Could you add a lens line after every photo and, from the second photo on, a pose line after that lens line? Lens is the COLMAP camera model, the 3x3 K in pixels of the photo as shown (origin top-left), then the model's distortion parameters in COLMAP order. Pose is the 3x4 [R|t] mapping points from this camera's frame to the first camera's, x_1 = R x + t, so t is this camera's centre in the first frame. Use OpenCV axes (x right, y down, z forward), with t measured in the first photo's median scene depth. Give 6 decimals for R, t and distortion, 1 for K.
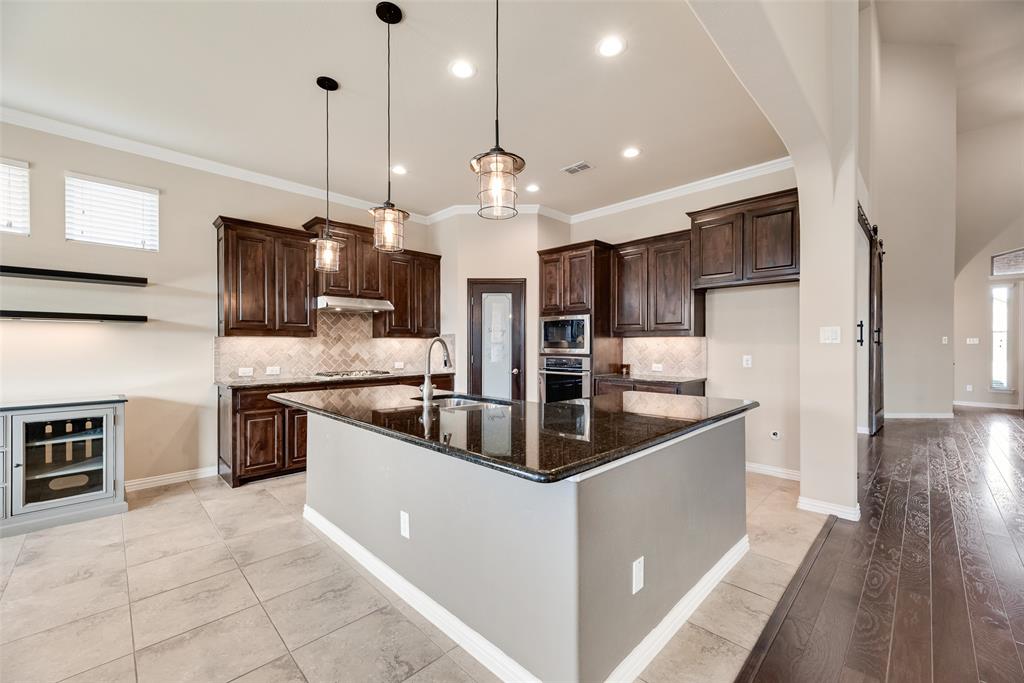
lens RADIAL K [[417.1, 0, 509.3], [0, 417.1, 346.5], [0, 0, 1]] dist [0.001890, -0.000393]
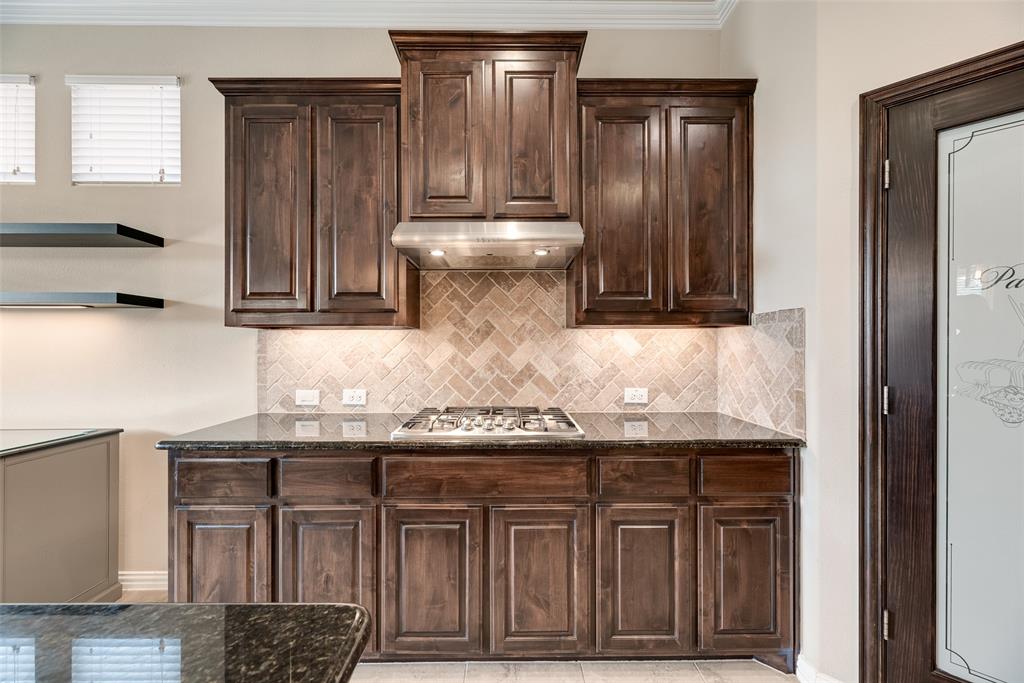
lens RADIAL K [[417.1, 0, 513.4], [0, 417.1, 343.8], [0, 0, 1]] dist [0.001890, -0.000393]
pose [[0.725548, -0.001313, -0.688171, -0.082461], [-0.001087, 0.999995, -0.003053, -0.003299], [0.688171, 0.002963, 0.725542, 0.694827]]
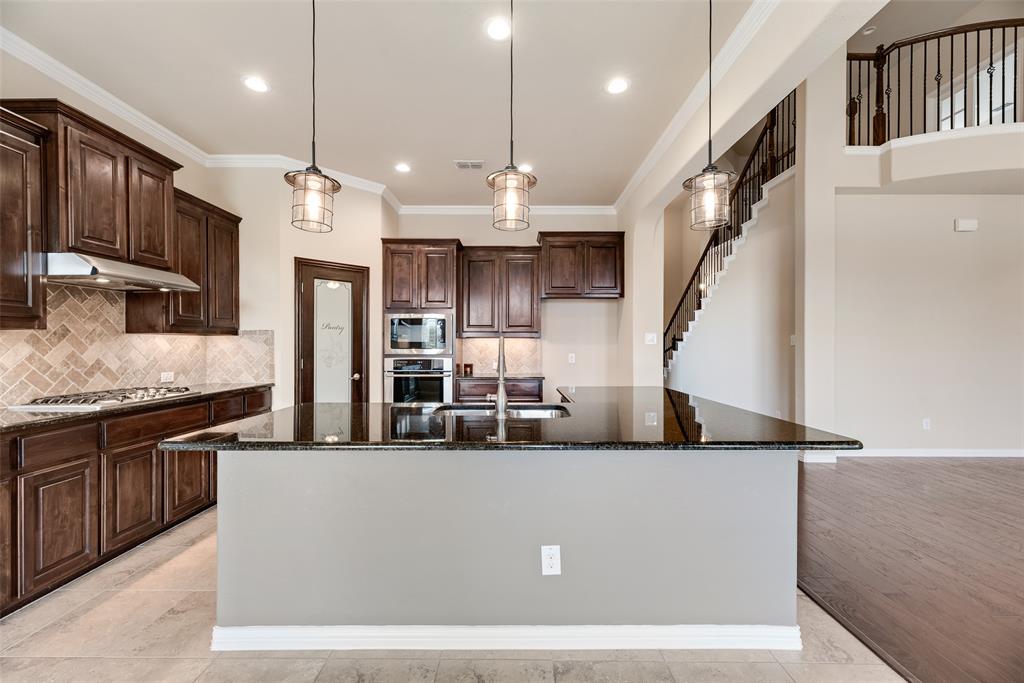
lens RADIAL K [[417.1, 0, 514.6], [0, 417.1, 345.2], [0, 0, 1]] dist [0.001890, -0.000393]
pose [[0.697401, 0.000090, 0.716682, -0.386901], [0.001707, 0.999997, -0.001787, -0.001275], [-0.716680, 0.002470, 0.697398, 0.200654]]
